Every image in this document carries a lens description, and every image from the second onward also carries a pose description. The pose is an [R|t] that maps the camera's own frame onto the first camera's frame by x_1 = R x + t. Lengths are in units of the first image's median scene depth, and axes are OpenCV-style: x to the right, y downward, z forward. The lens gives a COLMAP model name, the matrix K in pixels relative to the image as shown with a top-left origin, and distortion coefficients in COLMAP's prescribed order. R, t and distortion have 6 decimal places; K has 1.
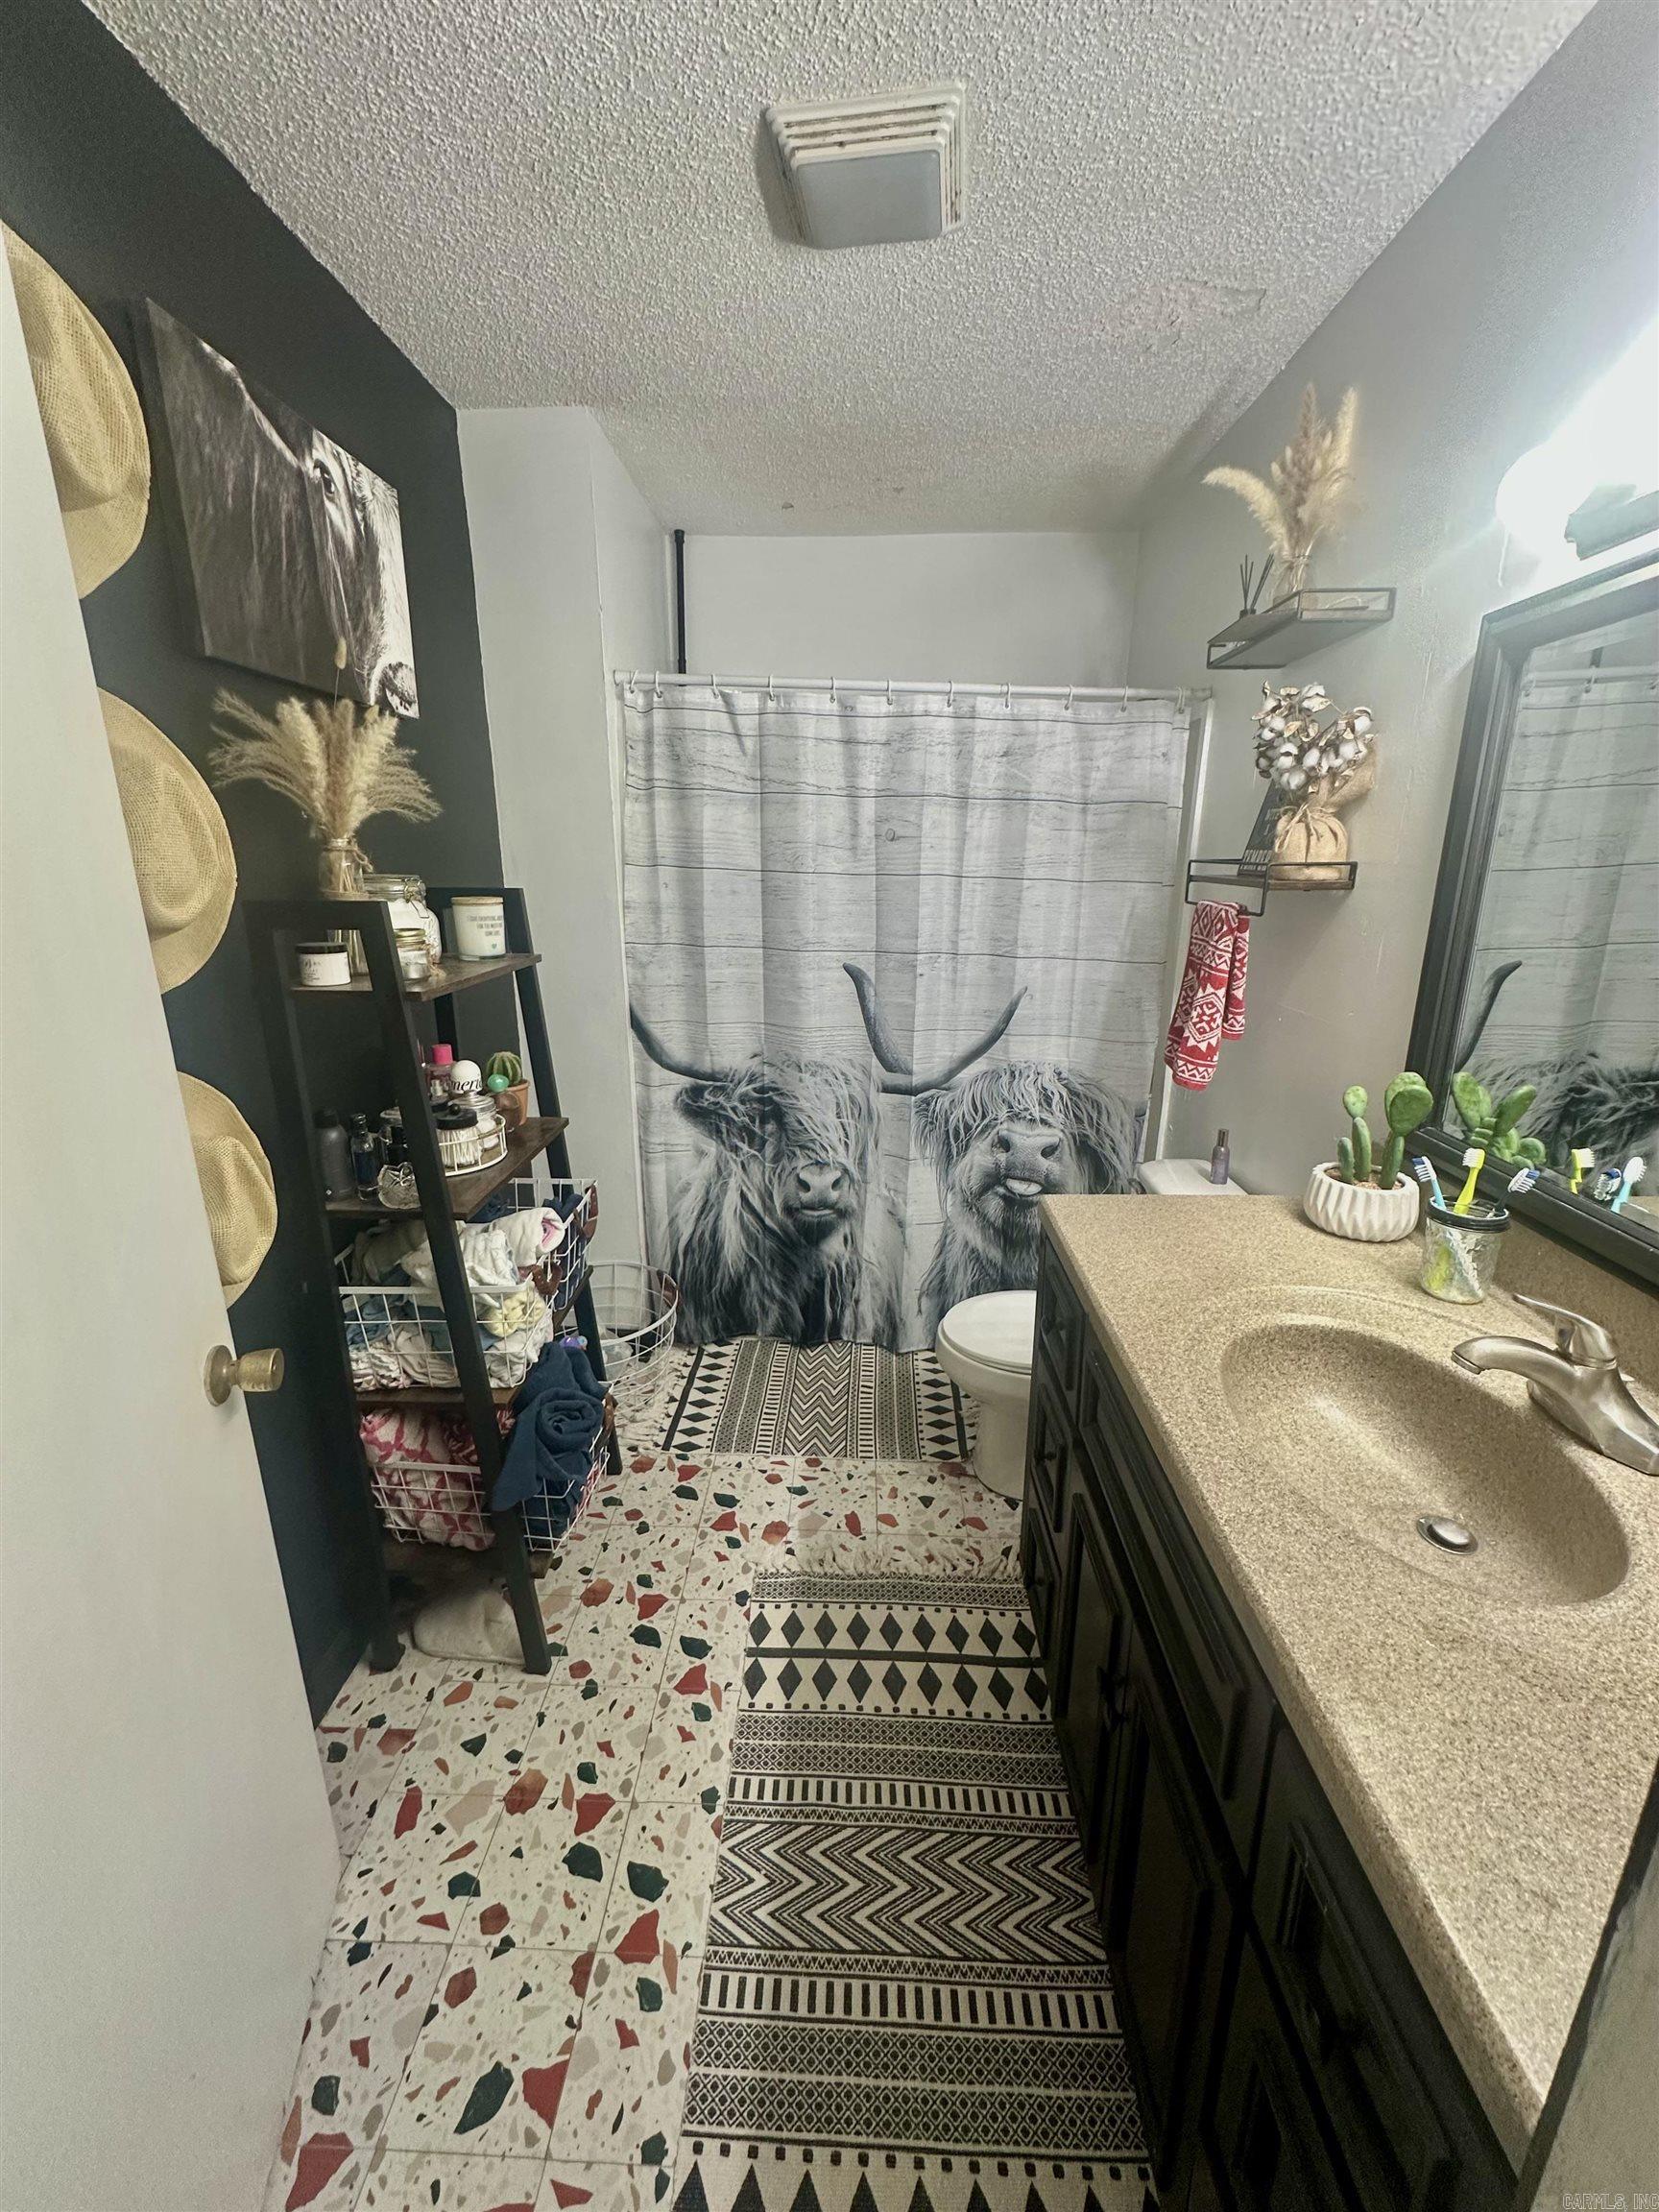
lens RADIAL K [[886.7, 0, 829.9], [0, 886.7, 1107.6], [0, 0, 1]] dist [-0.005153, 0.001498]
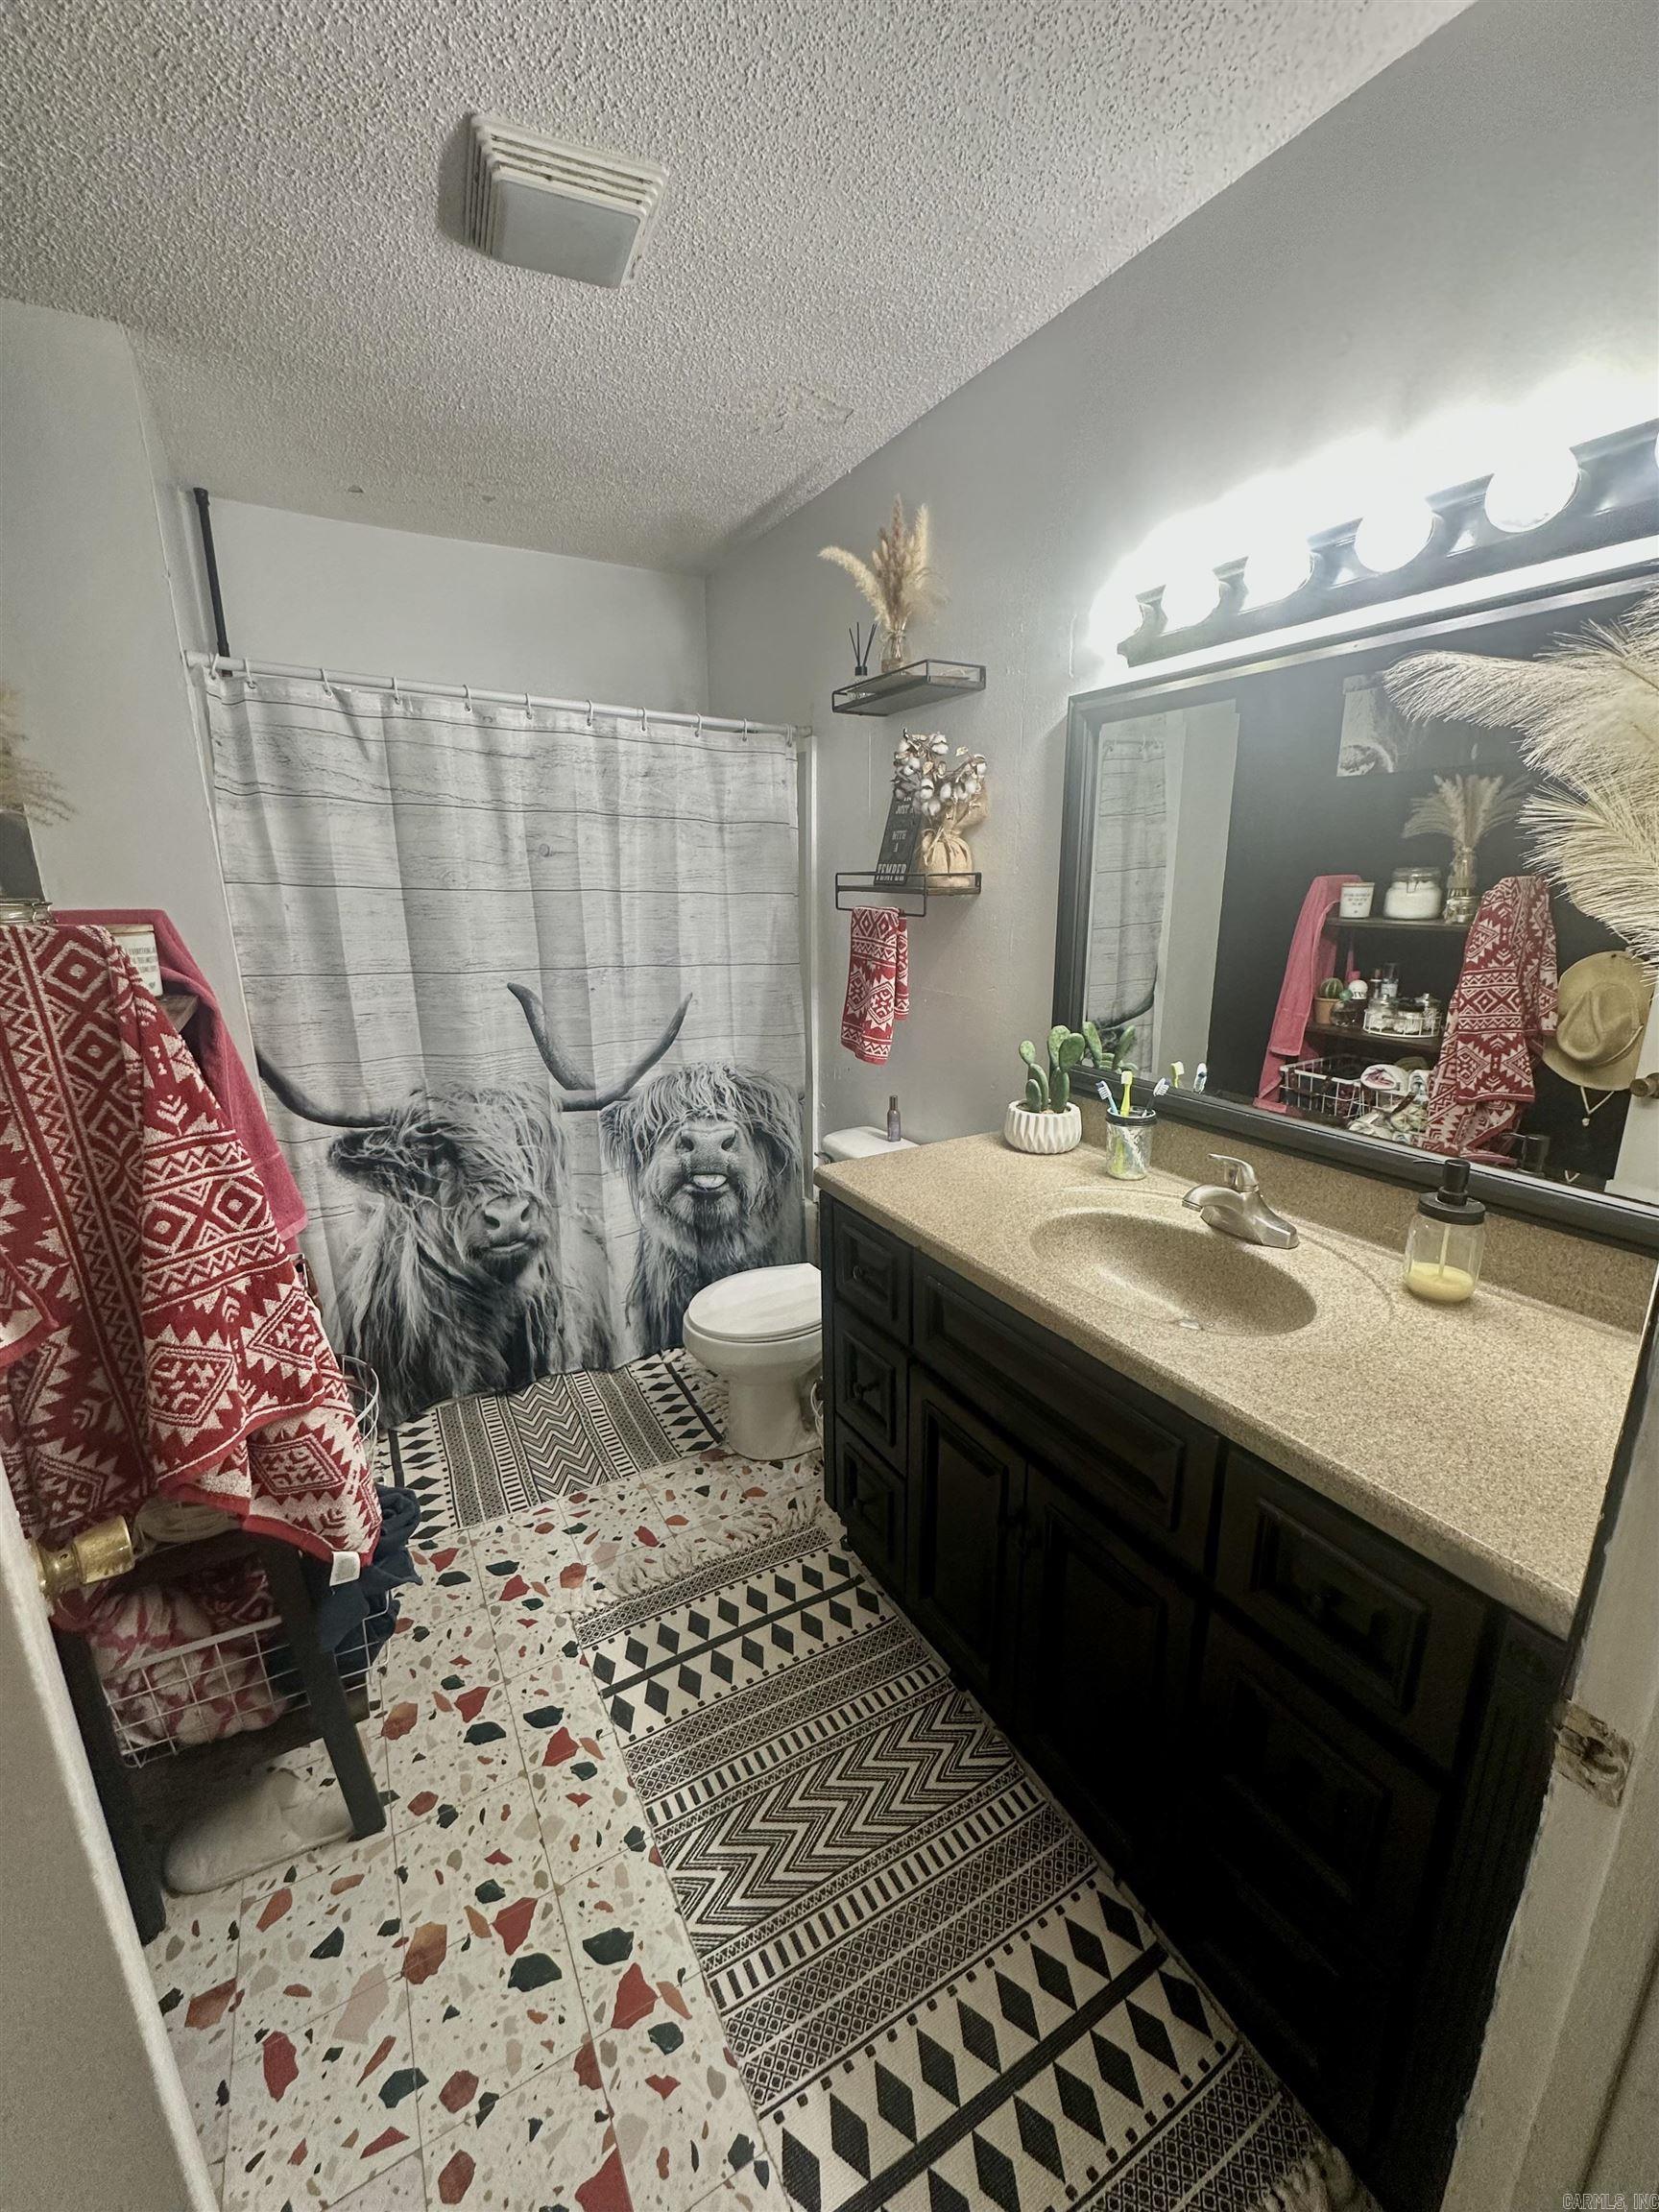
lens RADIAL K [[886.7, 0, 829.9], [0, 886.7, 1107.6], [0, 0, 1]] dist [-0.005153, 0.001498]
pose [[0.849820, -0.141090, 0.507839, -0.262297], [0.150266, 0.988375, 0.023138, -0.000189], [-0.505199, 0.056648, 0.861141, 0.010350]]
